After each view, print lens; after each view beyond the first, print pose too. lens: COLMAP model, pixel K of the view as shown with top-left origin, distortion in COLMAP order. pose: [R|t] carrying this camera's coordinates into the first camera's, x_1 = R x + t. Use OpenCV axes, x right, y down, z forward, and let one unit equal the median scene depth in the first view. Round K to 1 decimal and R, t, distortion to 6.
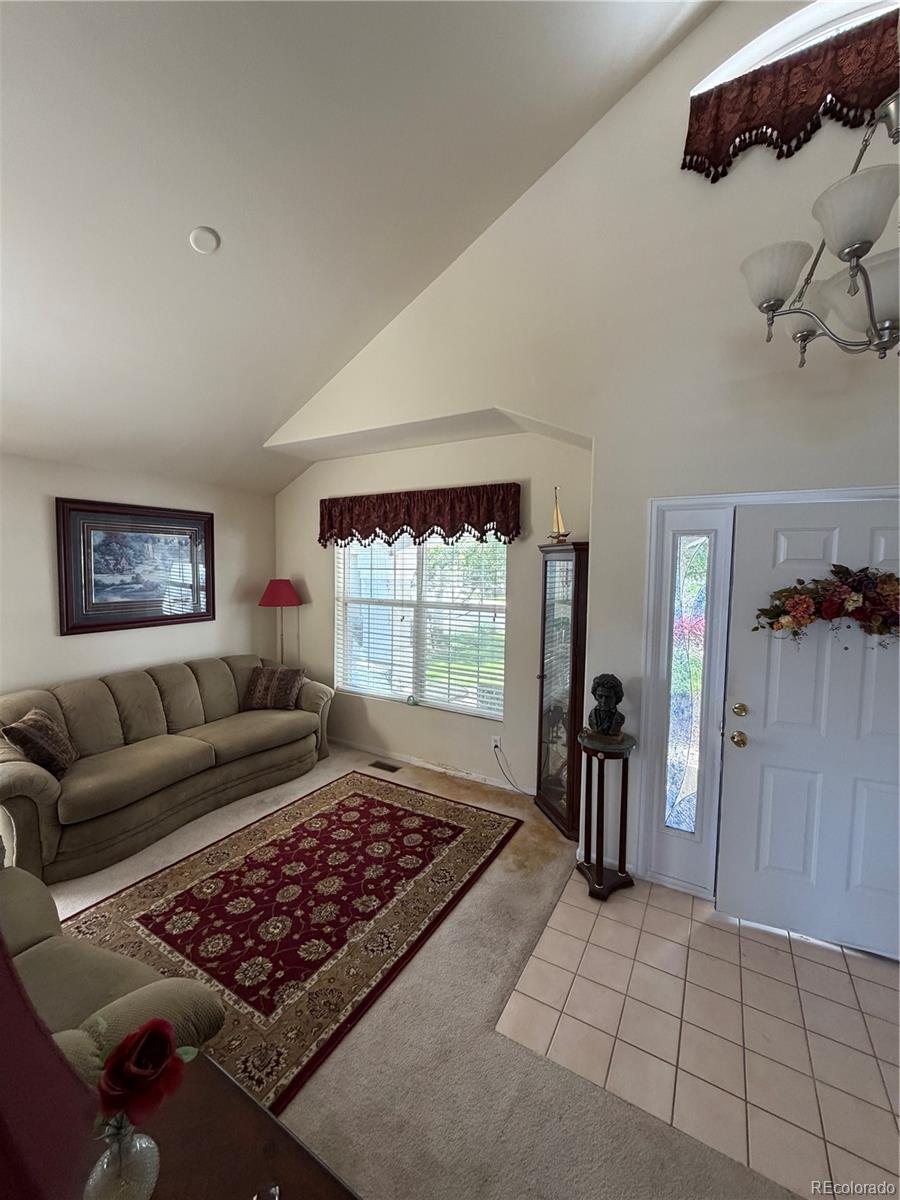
lens RADIAL K [[479.5, 0, 451.2], [0, 479.5, 595.1], [0, 0, 1]] dist [0.000591, 0.000307]
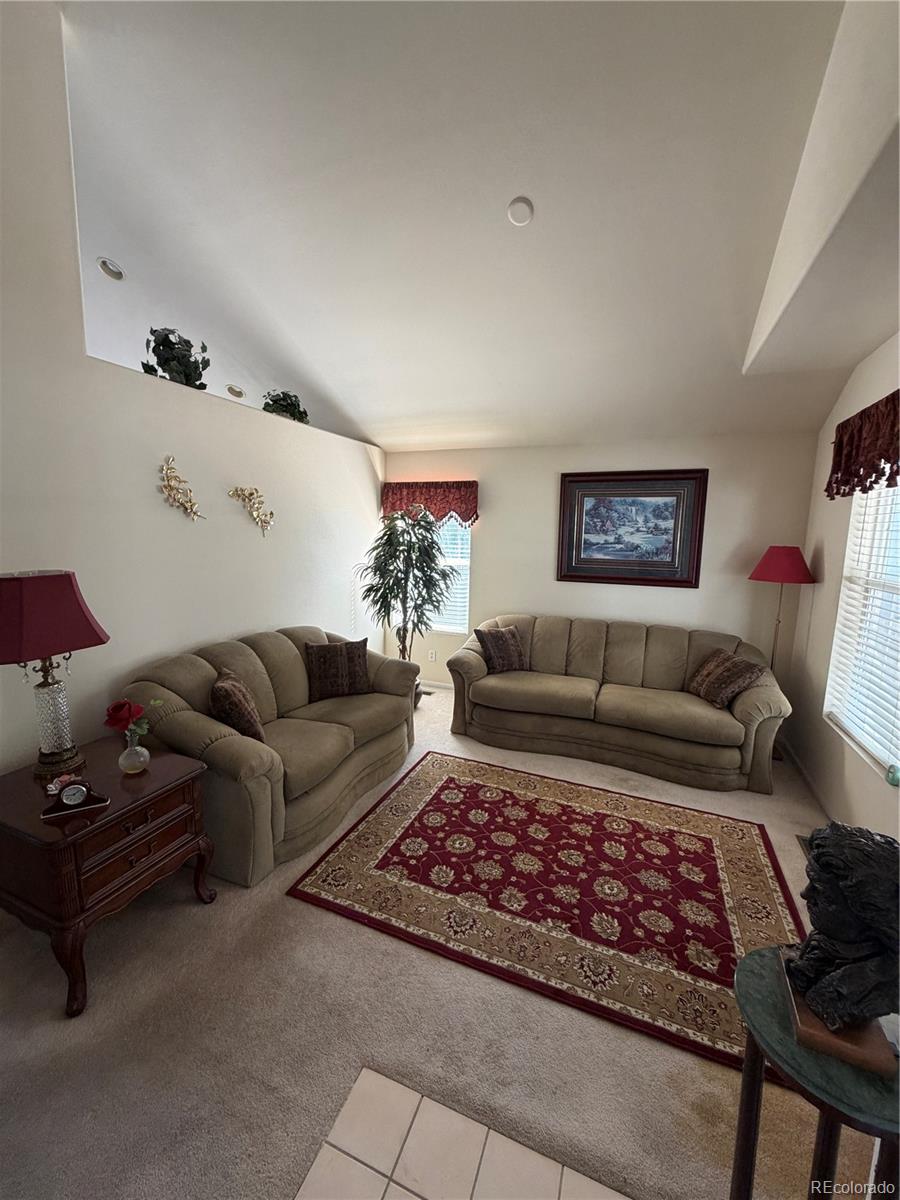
lens RADIAL K [[479.5, 0, 448.2], [0, 479.5, 595.5], [0, 0, 1]] dist [0.000591, 0.000307]
pose [[0.138556, 0.126287, -0.982270, 0.494105], [-0.076670, 0.990227, 0.116495, -0.005746], [0.987382, 0.059170, 0.146884, 0.584342]]
